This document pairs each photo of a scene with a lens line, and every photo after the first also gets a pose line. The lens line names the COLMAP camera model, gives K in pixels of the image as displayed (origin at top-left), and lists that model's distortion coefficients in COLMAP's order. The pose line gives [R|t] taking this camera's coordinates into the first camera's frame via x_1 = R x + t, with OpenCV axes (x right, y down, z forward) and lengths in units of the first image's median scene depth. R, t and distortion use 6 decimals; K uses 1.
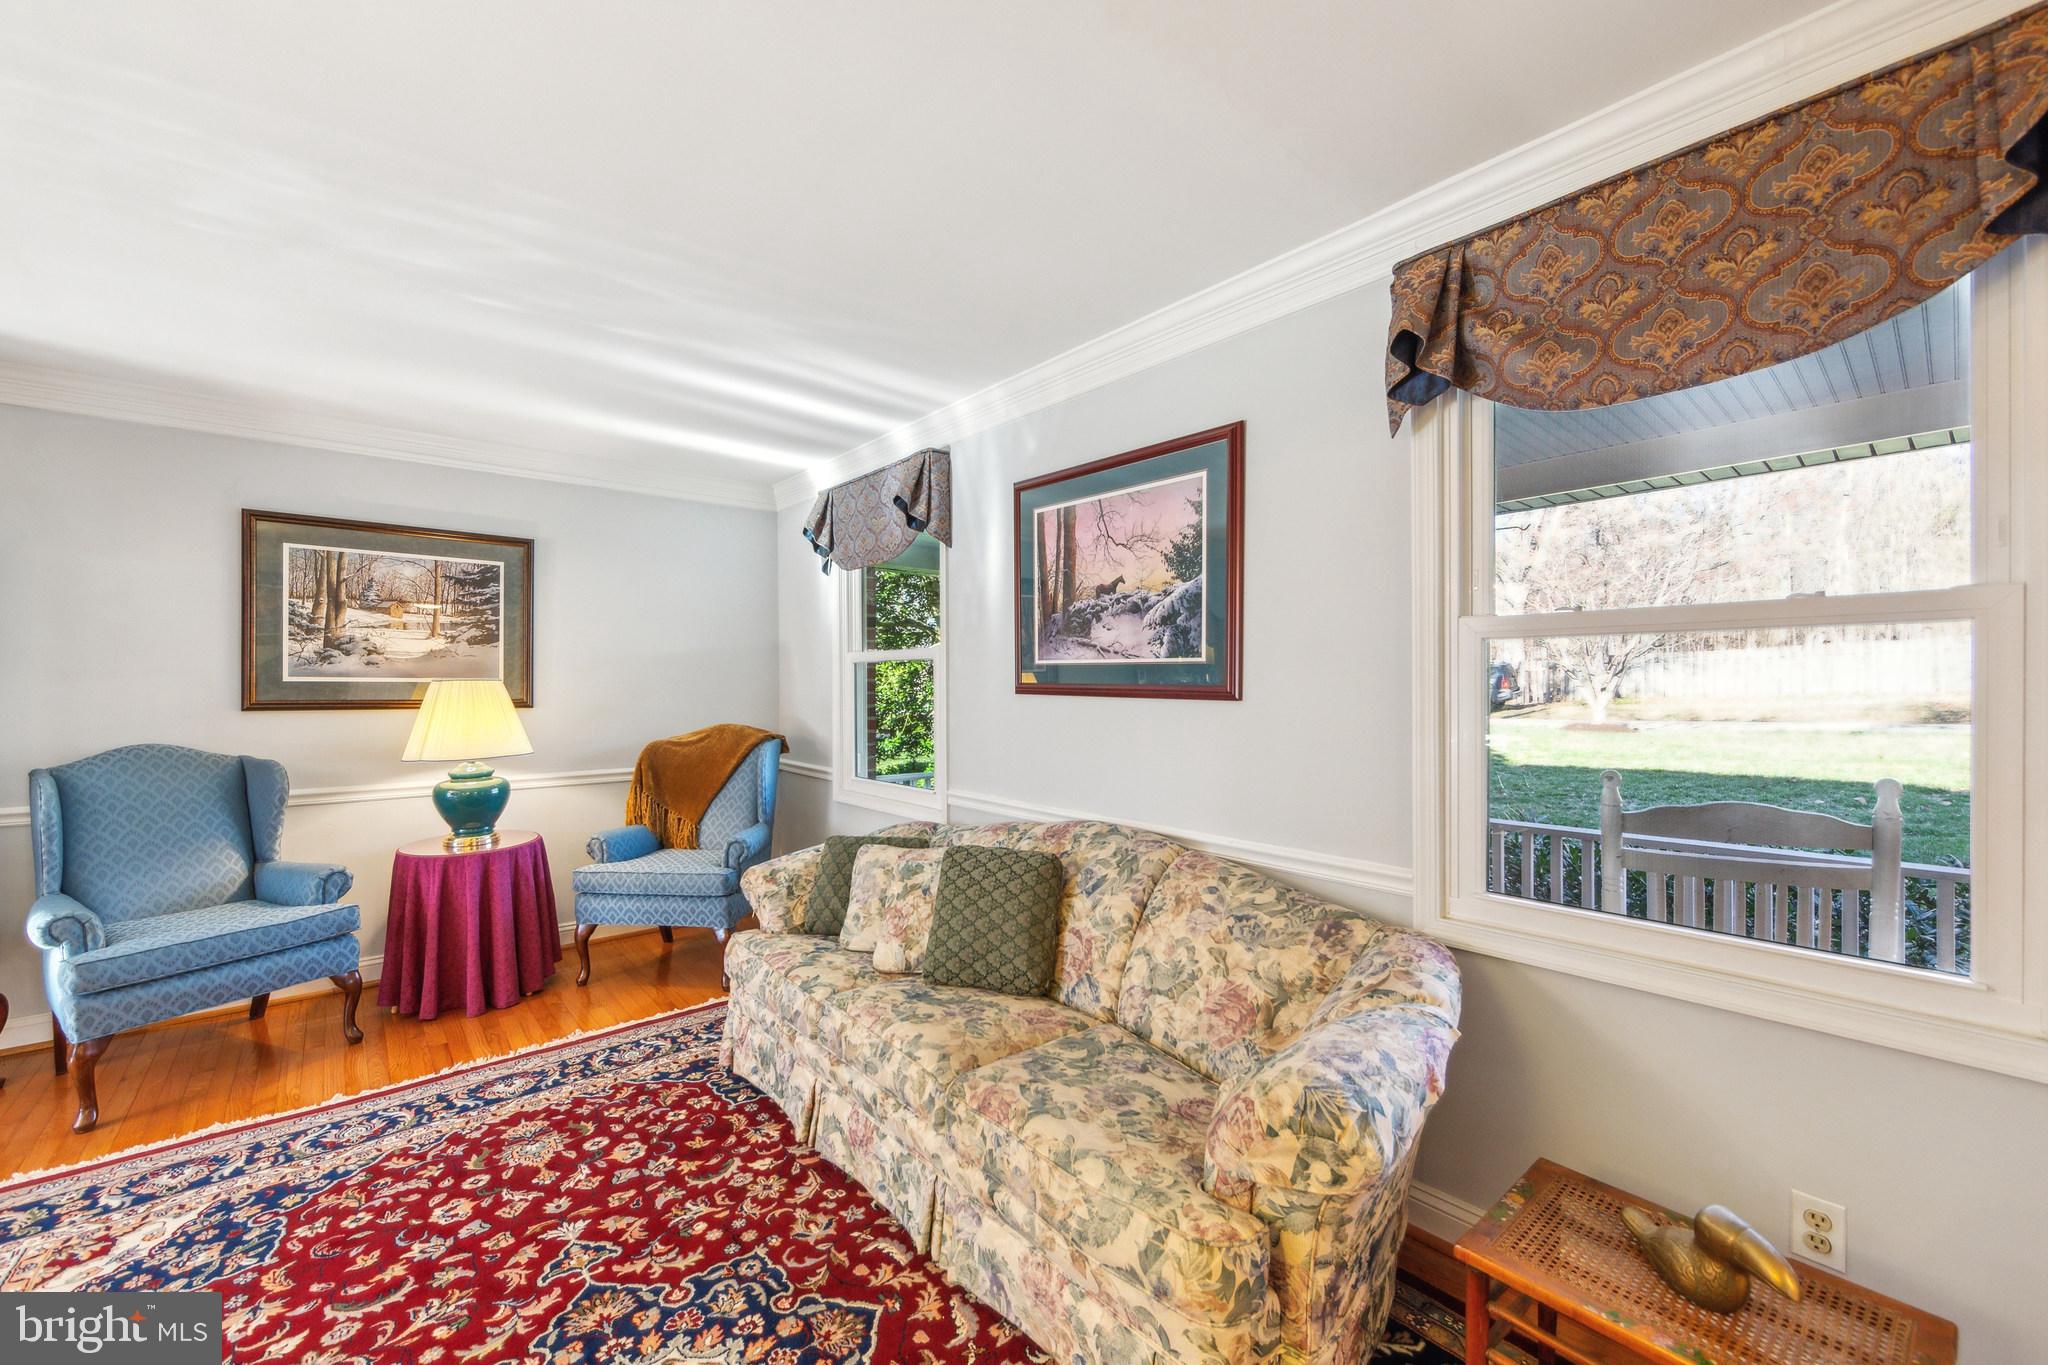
lens RADIAL K [[813.0, 0, 1024.3], [0, 813.0, 686.5], [0, 0, 1]] dist [-0.001635, -0.000681]
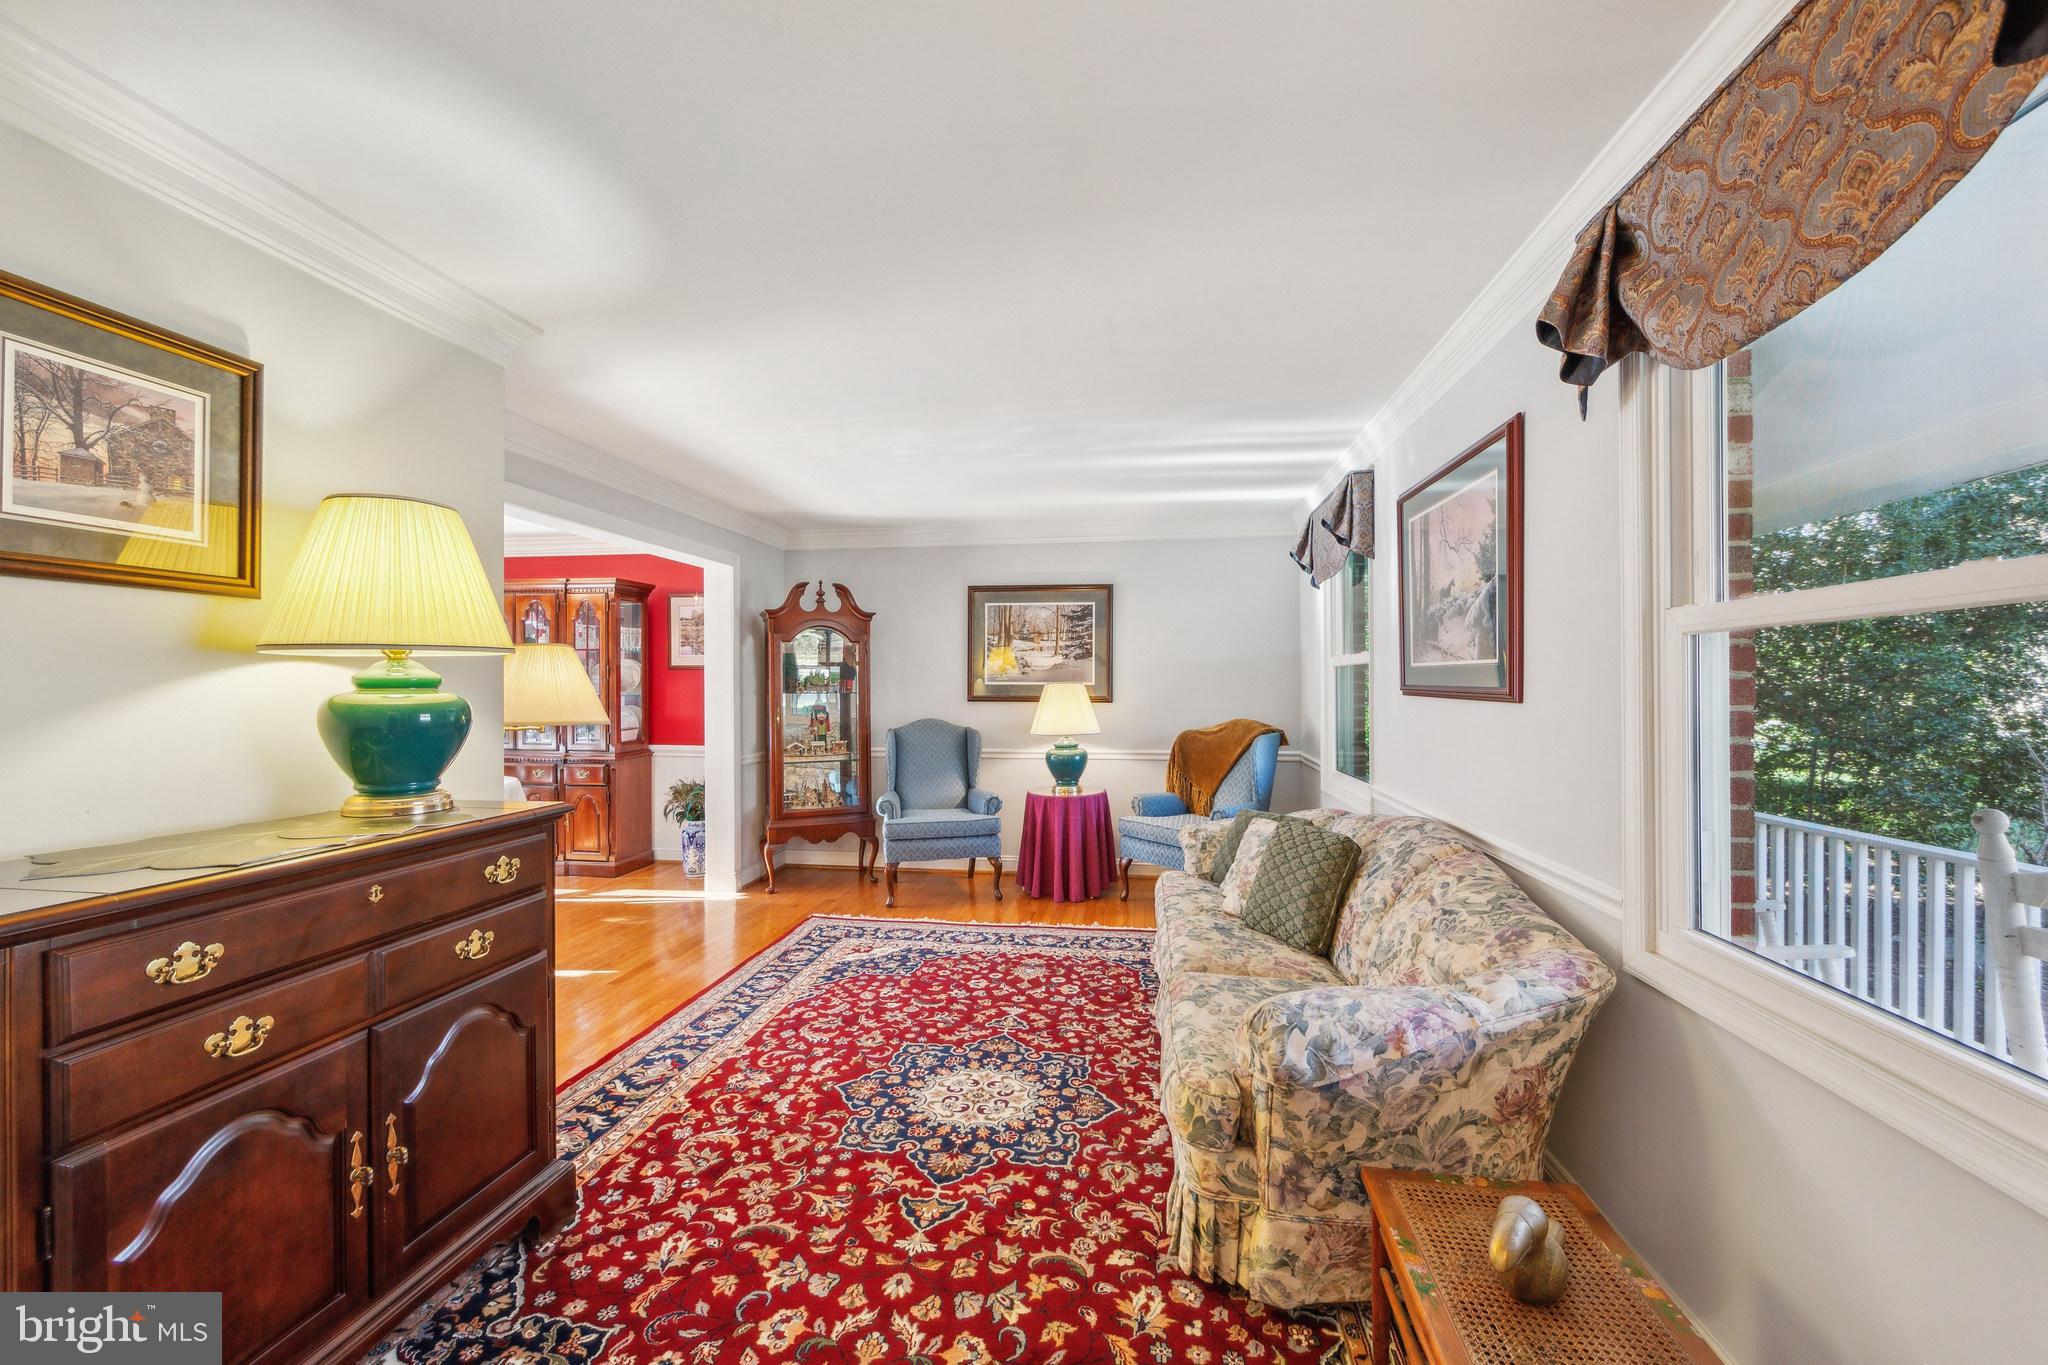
lens RADIAL K [[804.8, 0, 1012.4], [0, 804.8, 682.8], [0, 0, 1]] dist [-0.001126, -0.000205]
pose [[0.647999, -0.003558, -0.761633, 0.580955], [-0.001445, 0.999982, -0.005901, -0.000211], [0.761640, 0.004924, 0.647982, -0.073154]]
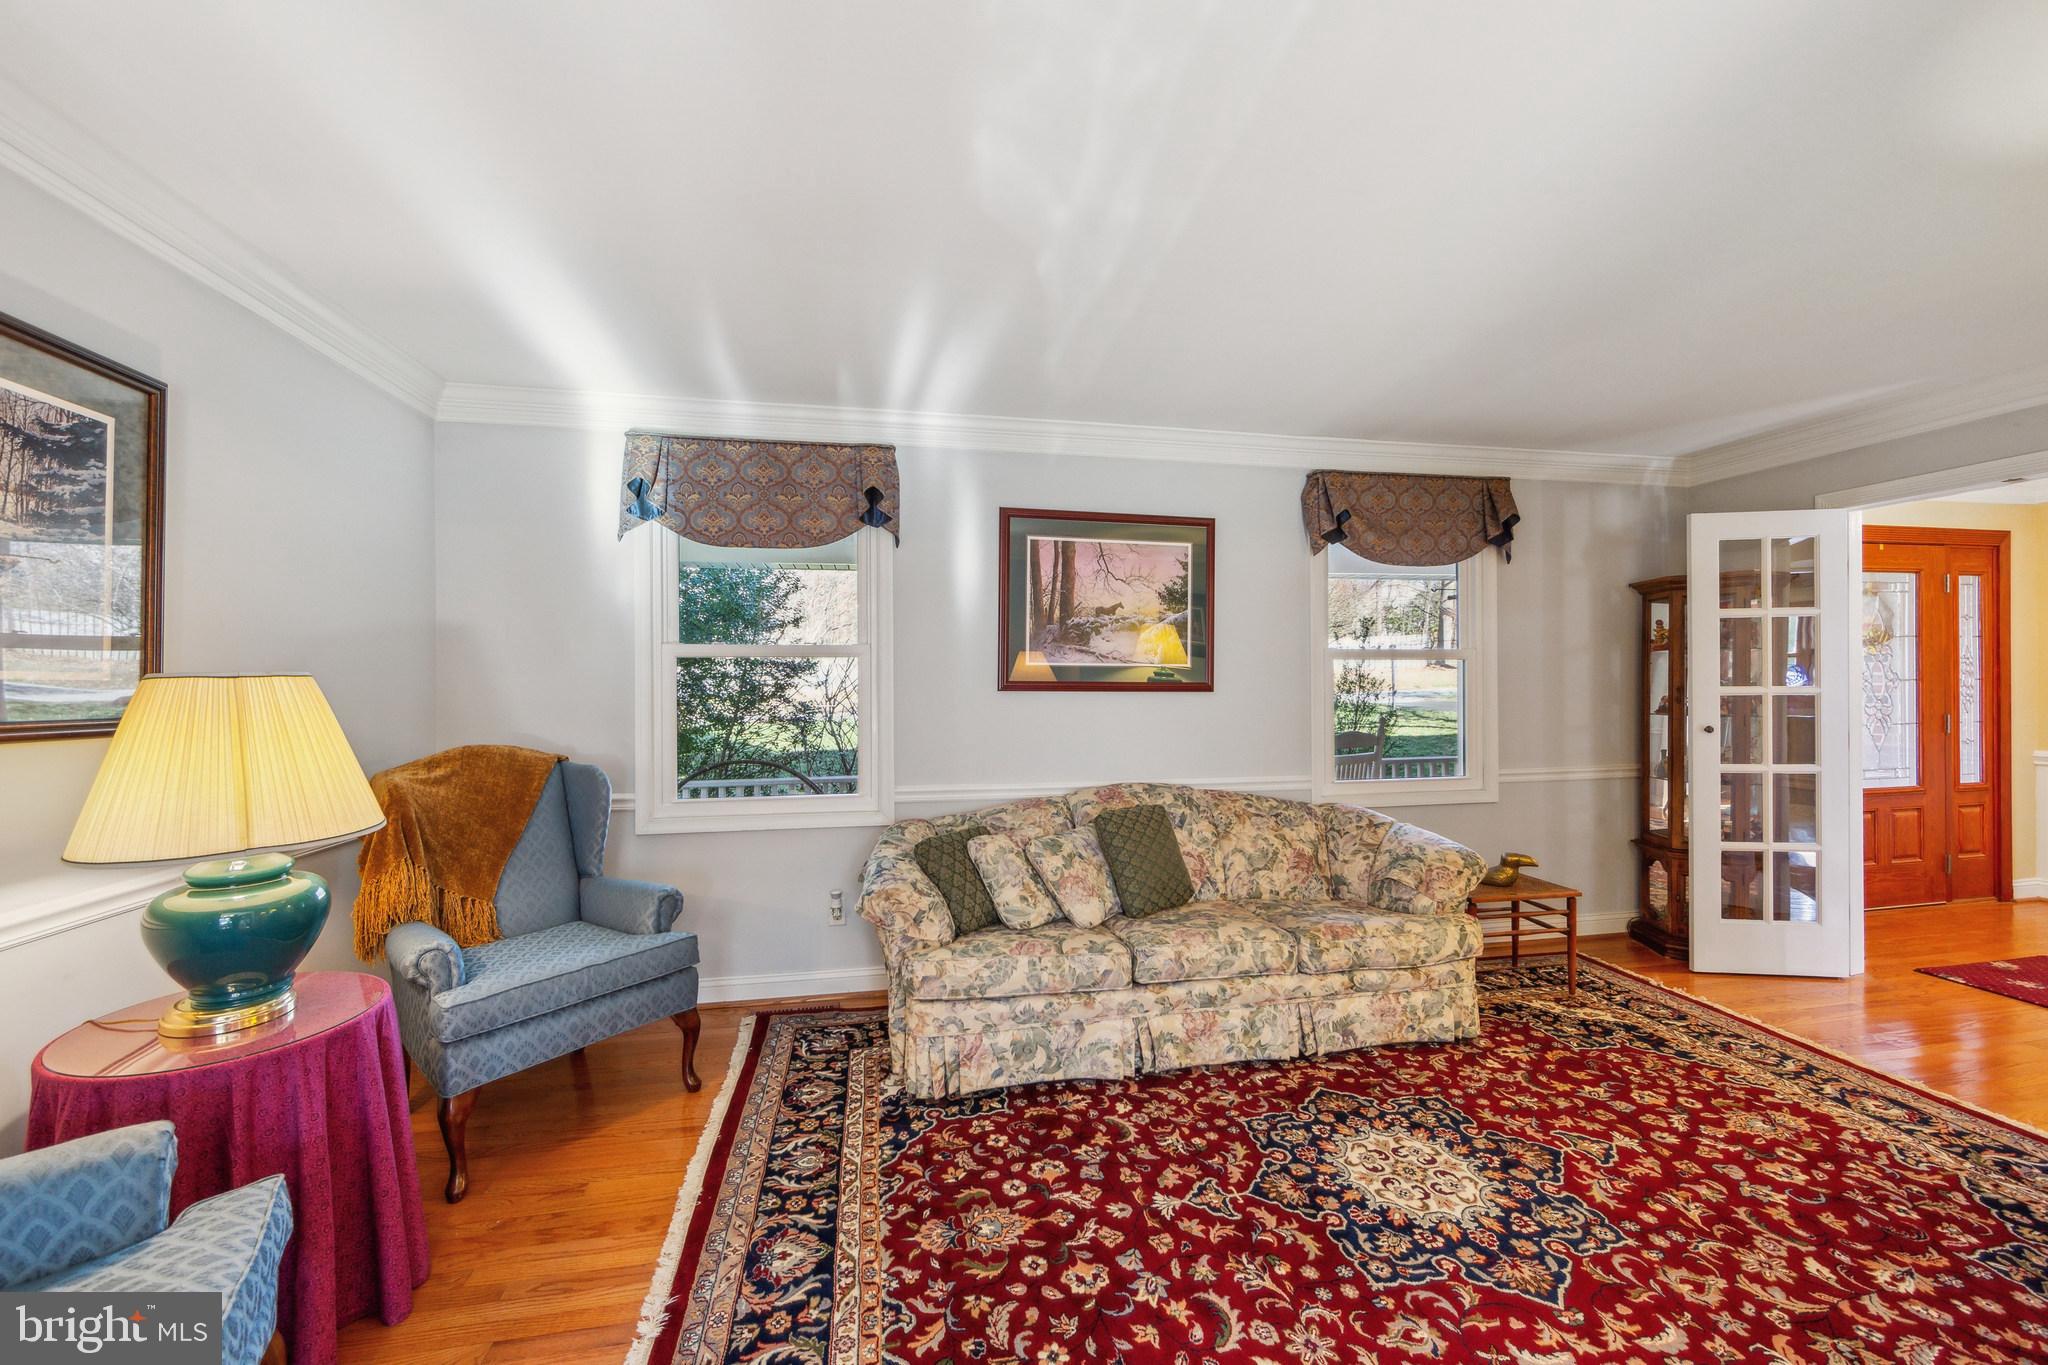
lens RADIAL K [[816.8, 0, 1031.1], [0, 816.8, 671.8], [0, 0, 1]] dist [-0.001138, -0.000255]
pose [[0.476080, 0.010072, 0.879344, -1.286788], [0.005594, 0.999879, -0.014481, -0.000208], [-0.879384, 0.011813, 0.475967, 0.526545]]
